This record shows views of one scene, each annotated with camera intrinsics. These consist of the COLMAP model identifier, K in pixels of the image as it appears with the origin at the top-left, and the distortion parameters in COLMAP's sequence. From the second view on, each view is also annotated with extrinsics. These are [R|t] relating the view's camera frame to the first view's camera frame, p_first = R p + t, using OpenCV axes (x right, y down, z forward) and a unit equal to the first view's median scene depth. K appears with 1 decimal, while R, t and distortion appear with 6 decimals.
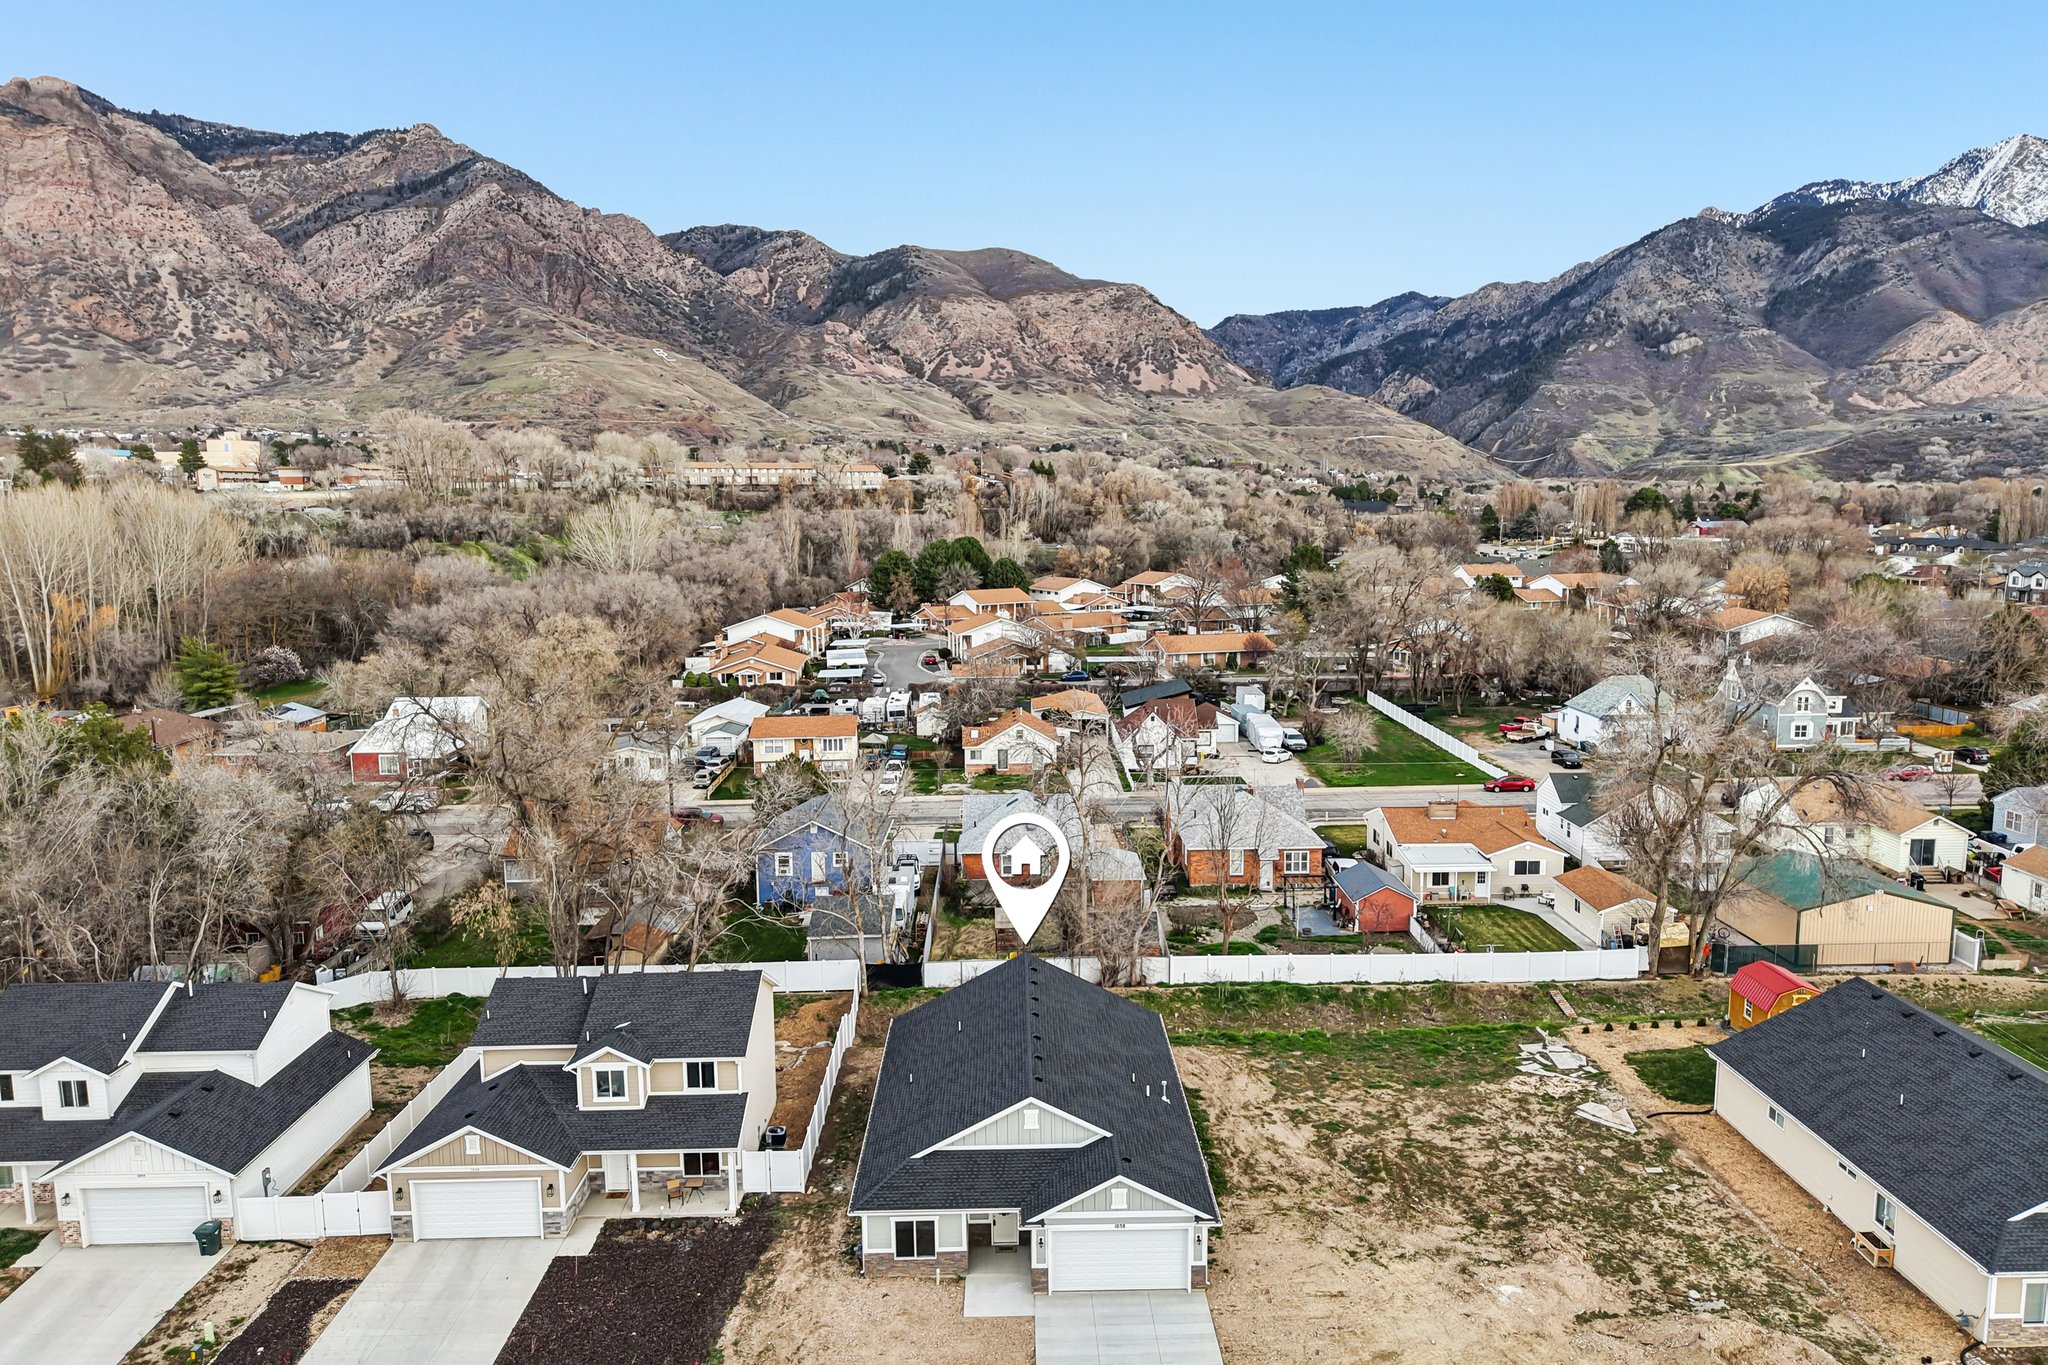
lens RADIAL K [[1368.5, 0, 1030.8], [0, 1368.5, 684.9], [0, 0, 1]] dist [0.019015, -0.011401]
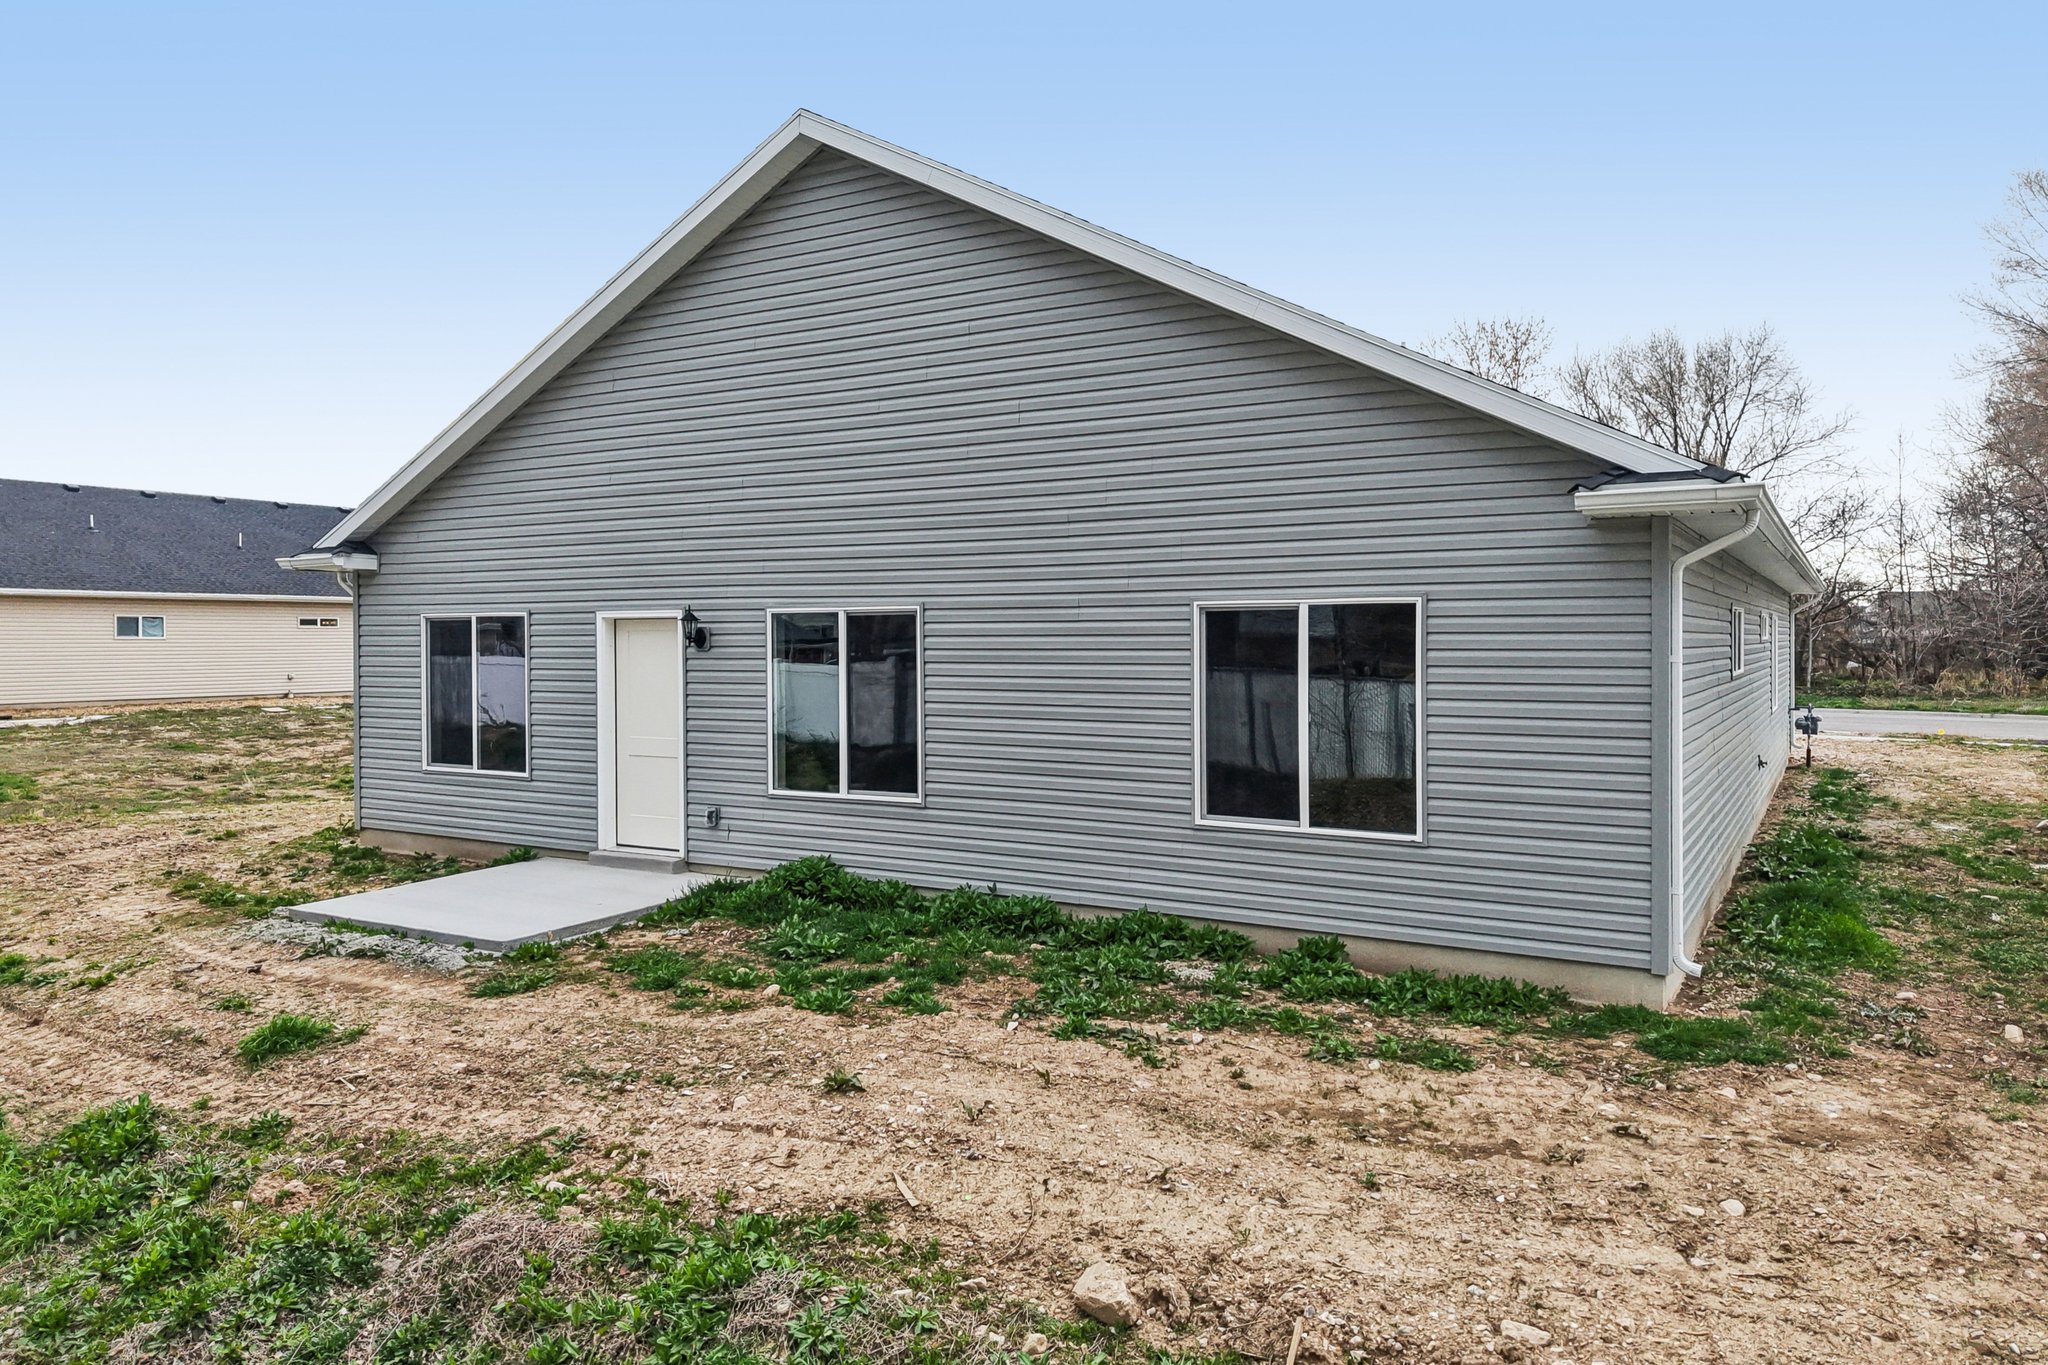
lens RADIAL K [[1386.9, 0, 1029.1], [0, 1386.9, 653.8], [0, 0, 1]] dist [0.011930, -0.007316]
pose [[-0.850243, 0.003744, 0.526376, -0.125863], [0.080759, 0.989064, 0.123413, 0.274127], [-0.520158, 0.147441, -0.841247, 1.288357]]
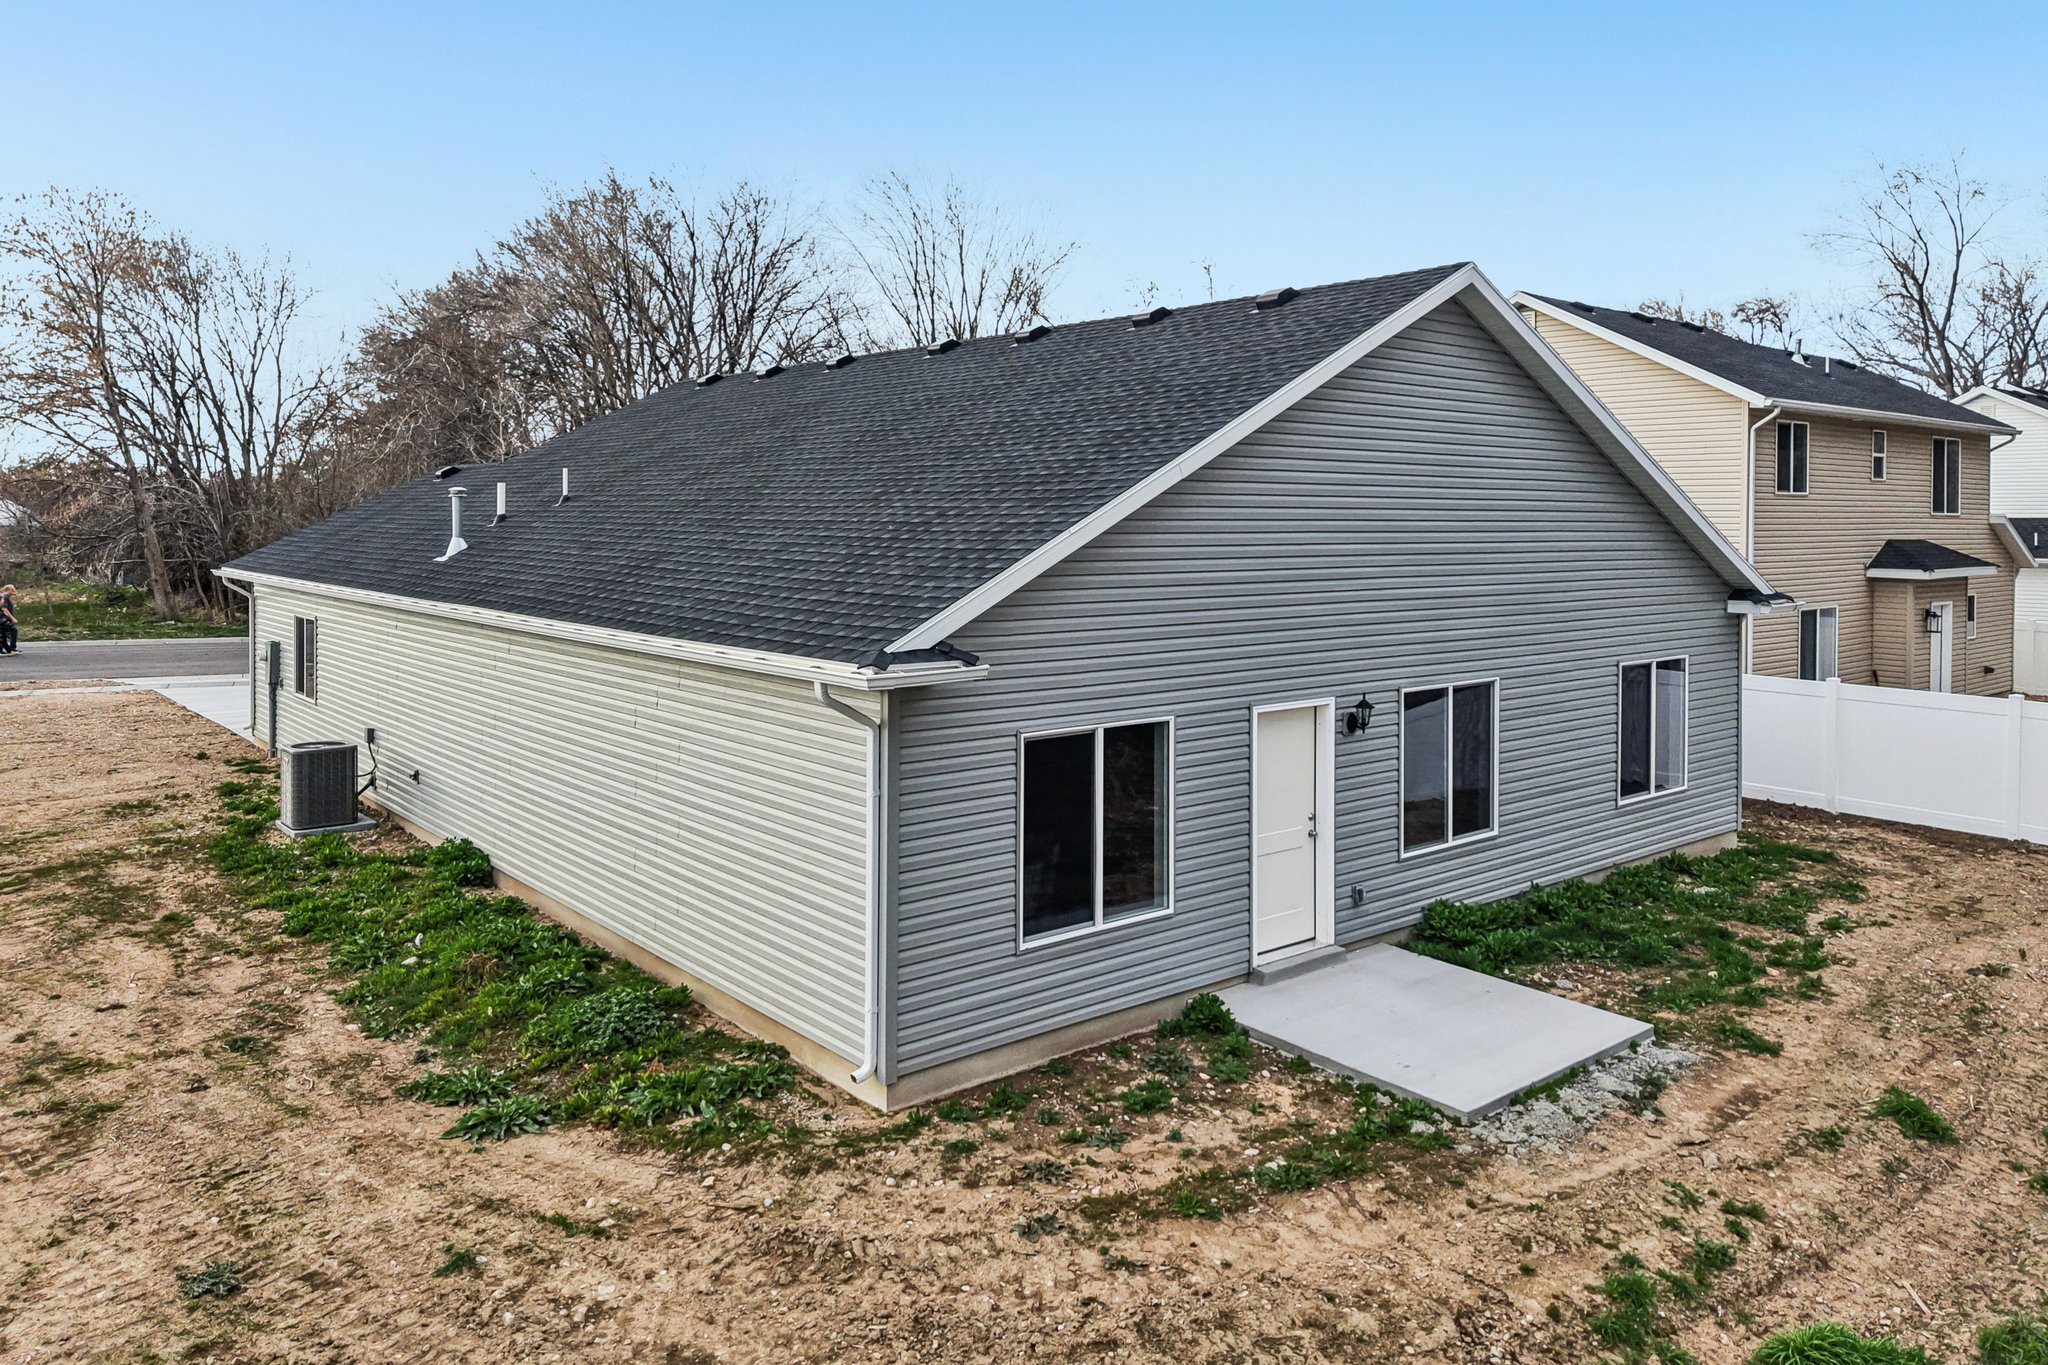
lens RADIAL K [[1426.0, 0, 1025.6], [0, 1426.0, 533.3], [0, 0, 1]] dist [0.022338, -0.019918]
pose [[-0.782457, 0.010691, -0.622613, 0.187572], [-0.083374, 0.989052, 0.121762, 0.244130], [0.617098, 0.147183, -0.772999, 1.272259]]
